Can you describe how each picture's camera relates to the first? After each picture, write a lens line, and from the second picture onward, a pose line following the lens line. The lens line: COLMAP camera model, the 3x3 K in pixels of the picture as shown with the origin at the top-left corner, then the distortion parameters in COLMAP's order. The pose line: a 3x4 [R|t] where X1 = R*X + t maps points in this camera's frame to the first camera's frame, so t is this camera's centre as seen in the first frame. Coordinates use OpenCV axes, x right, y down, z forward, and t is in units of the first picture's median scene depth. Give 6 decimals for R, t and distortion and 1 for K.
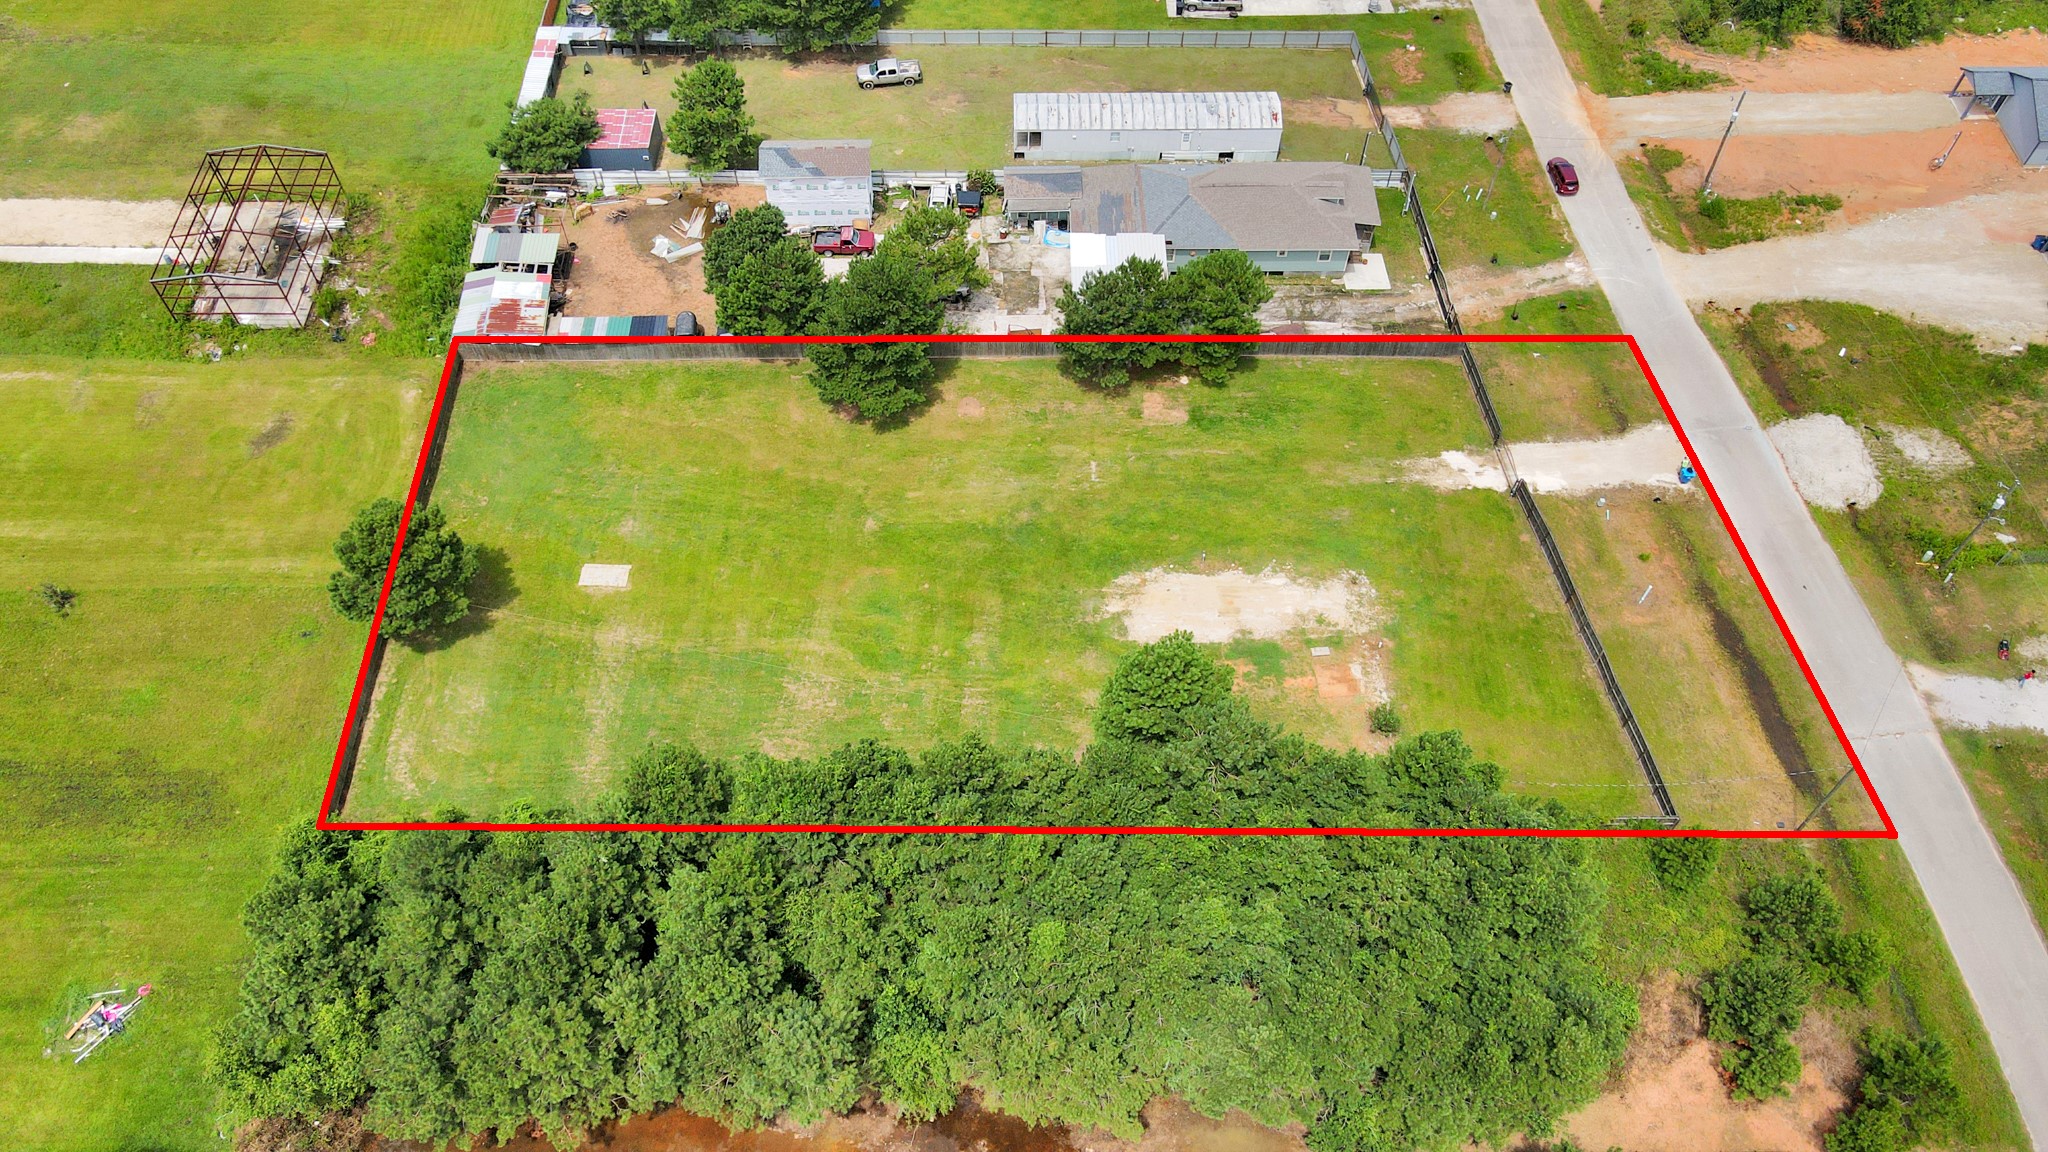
lens RADIAL K [[1500.3, 0, 1013.6], [0, 1500.3, 565.1], [0, 0, 1]] dist [0.010592, 0.018562]
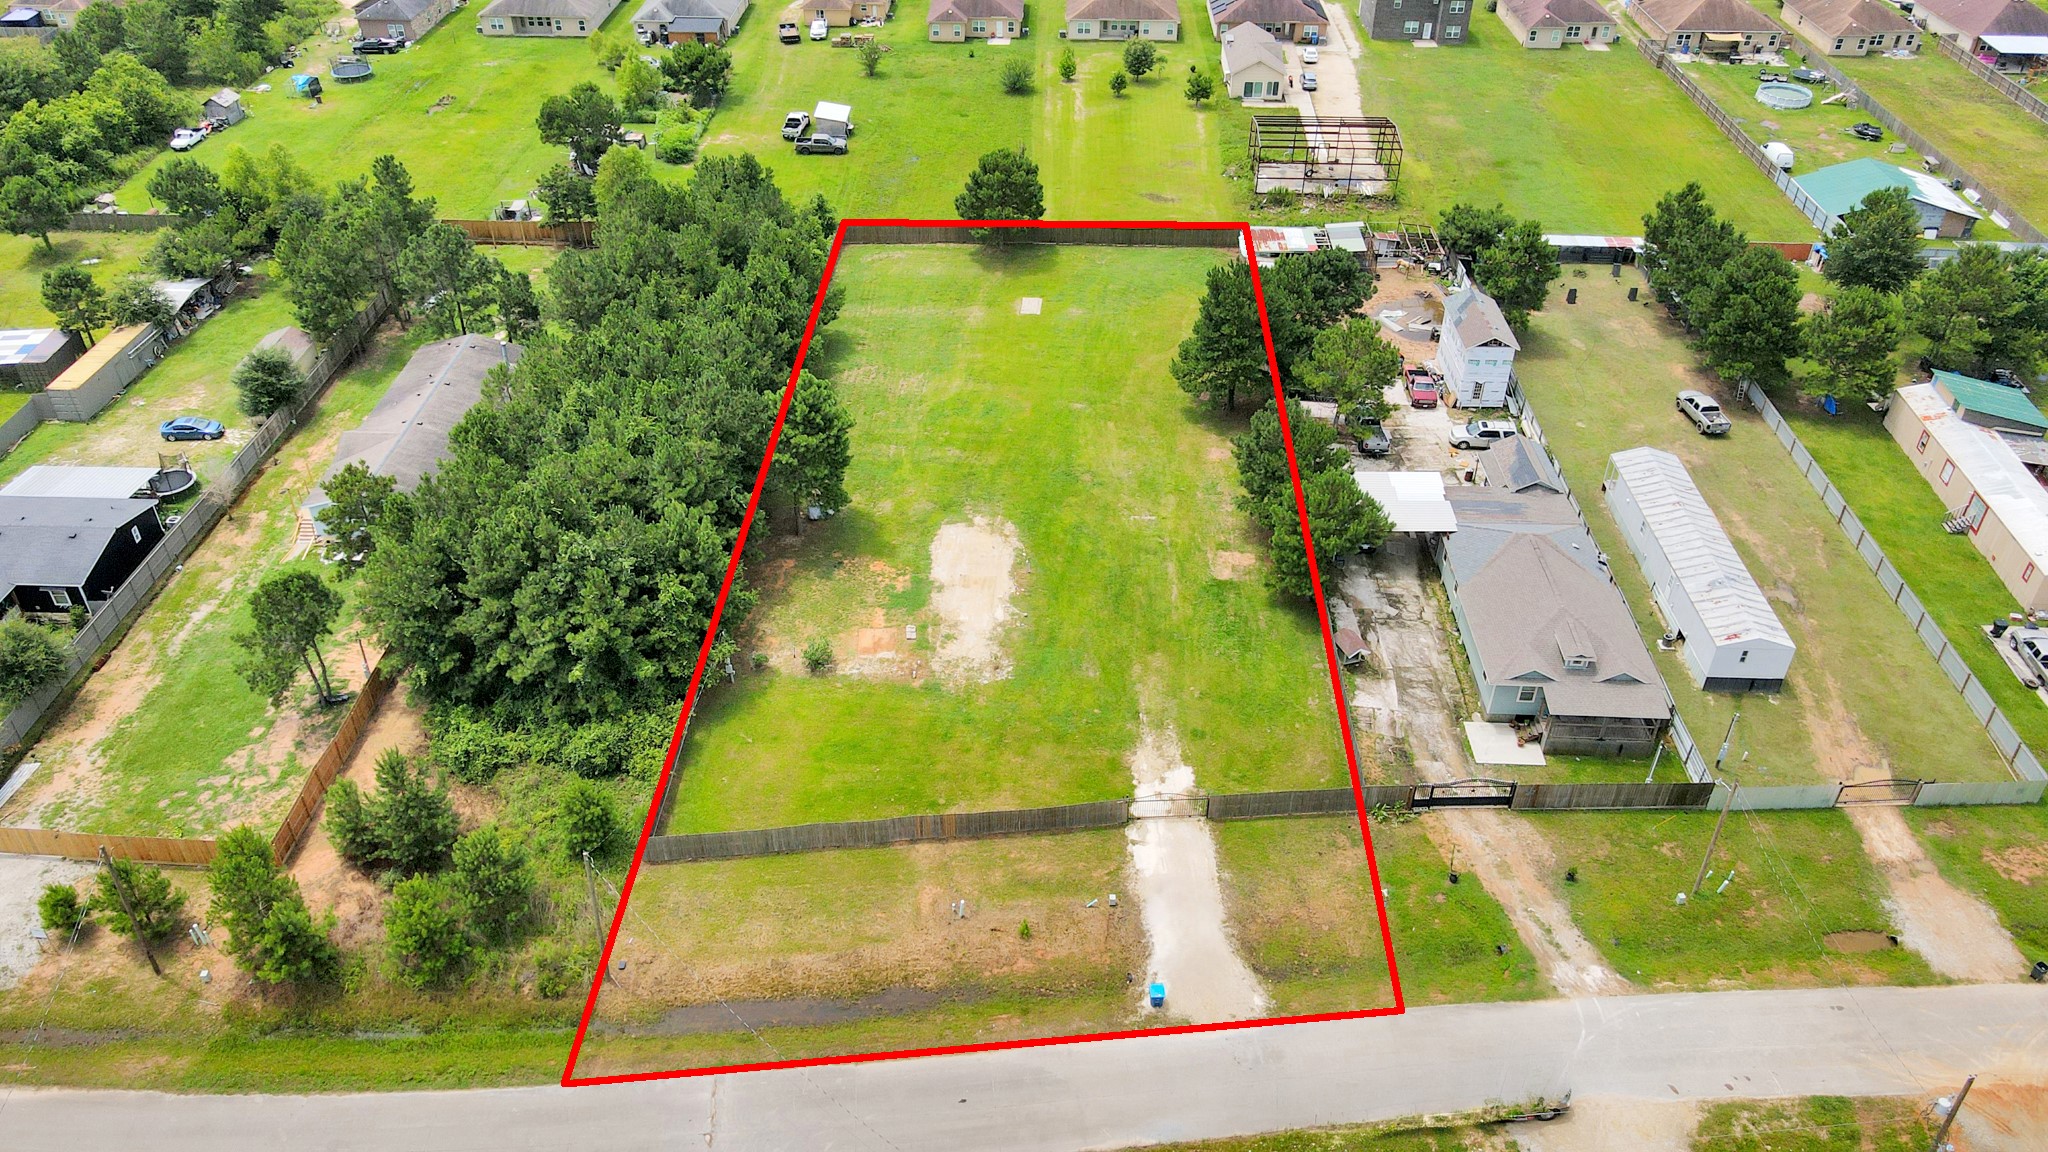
lens RADIAL K [[1500.3, 0, 1015.1], [0, 1500.3, 569.2], [0, 0, 1]] dist [0.010592, 0.018562]
pose [[-0.041442, 0.585267, -0.809781, 0.859499], [-0.819578, 0.443647, 0.362588, -0.329278], [0.571467, 0.678705, 0.461286, 0.494477]]
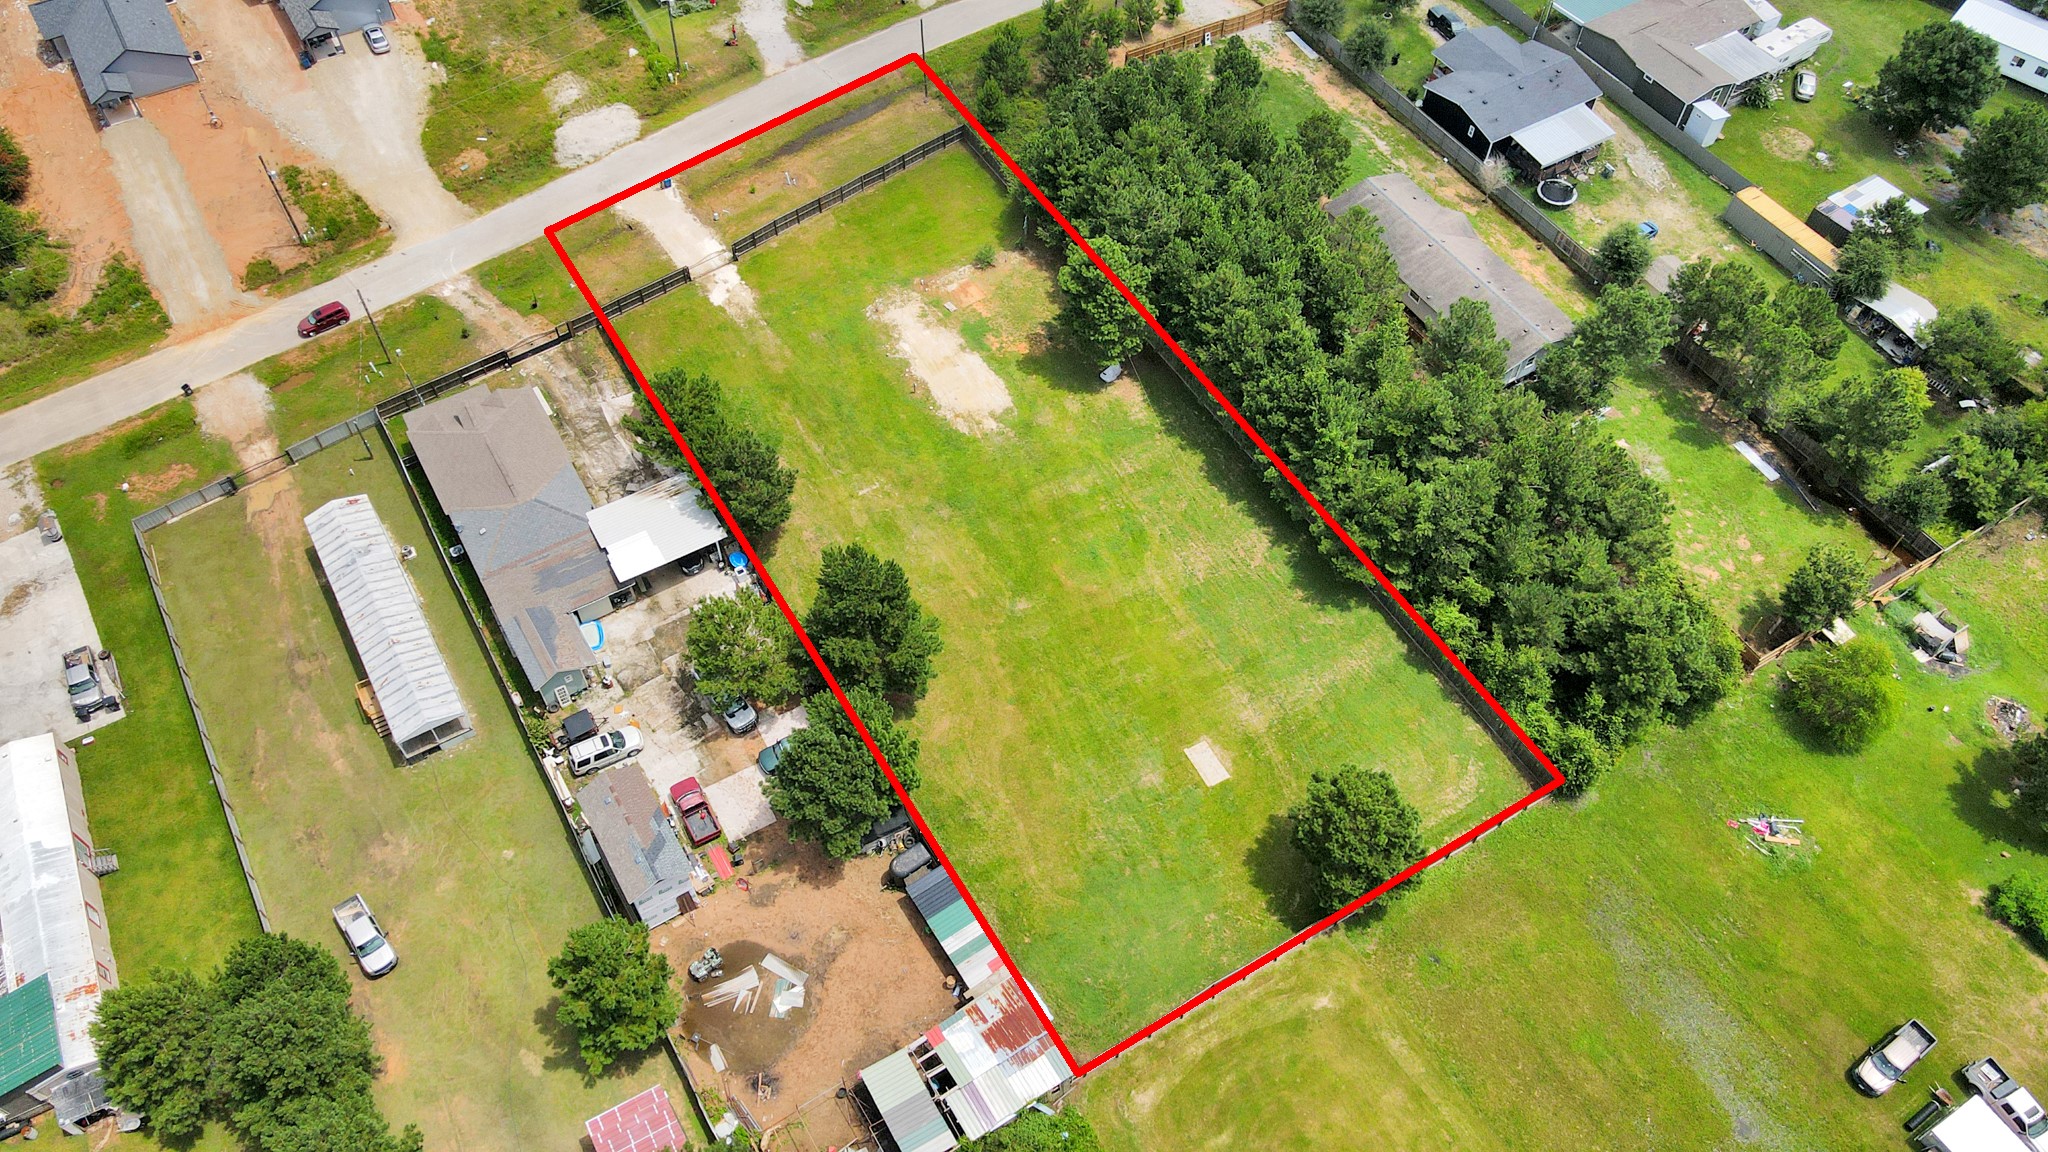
lens RADIAL K [[1500.3, 0, 1011.5], [0, 1500.3, 569.6], [0, 0, 1]] dist [0.010592, 0.018562]
pose [[-0.505178, -0.703292, 0.500176, -0.573339], [0.701189, 0.003389, 0.712967, -0.750519], [-0.503119, 0.710893, 0.491429, 0.431207]]
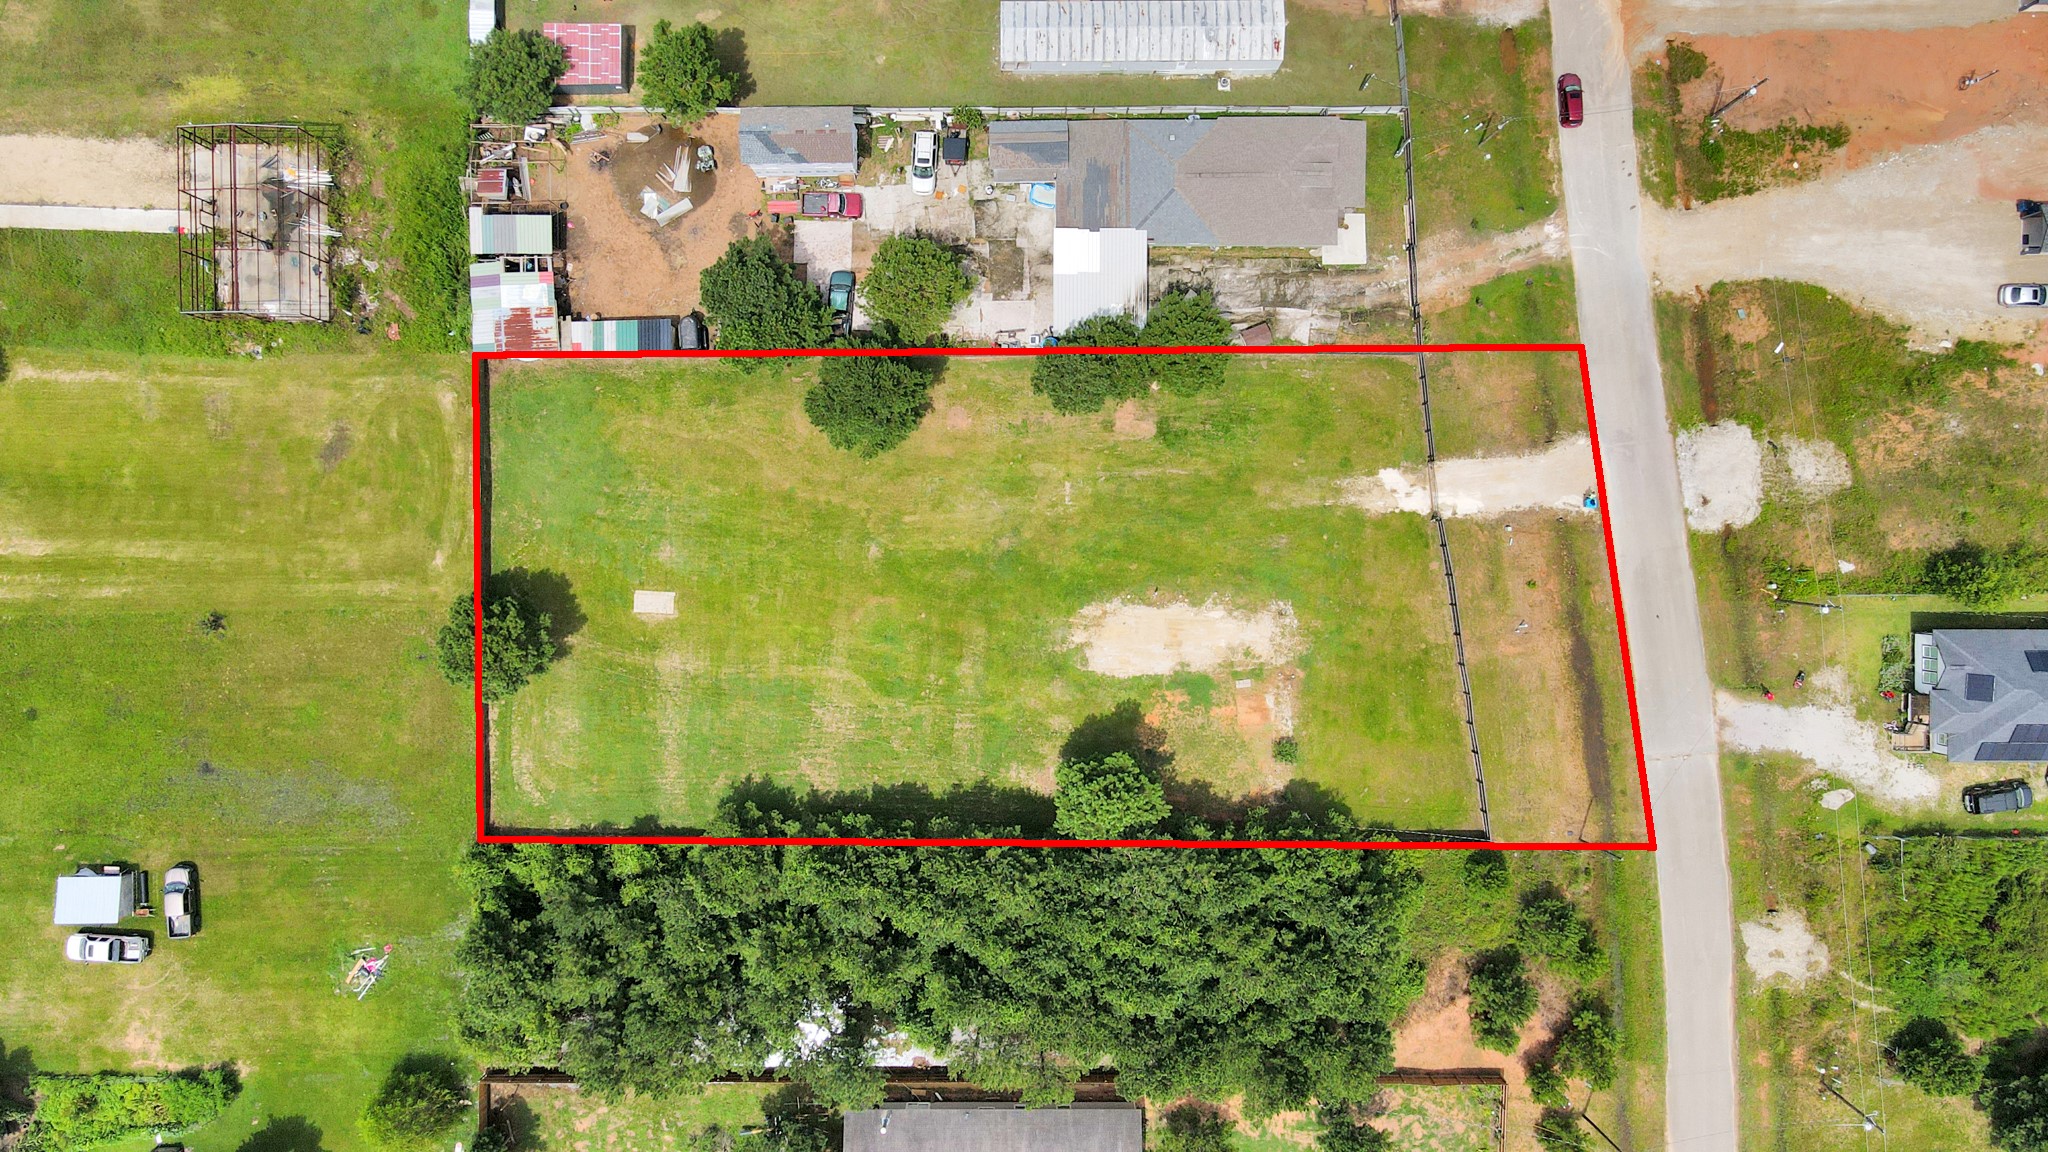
lens RADIAL K [[1500.3, 0, 1008.1], [0, 1500.3, 561.4], [0, 0, 1]] dist [0.010592, 0.018562]
pose [[0.999922, 0.008454, -0.009247, 0.018731], [-0.001466, 0.811928, 0.583756, -0.659942], [0.012443, -0.583696, 0.811877, 0.046583]]
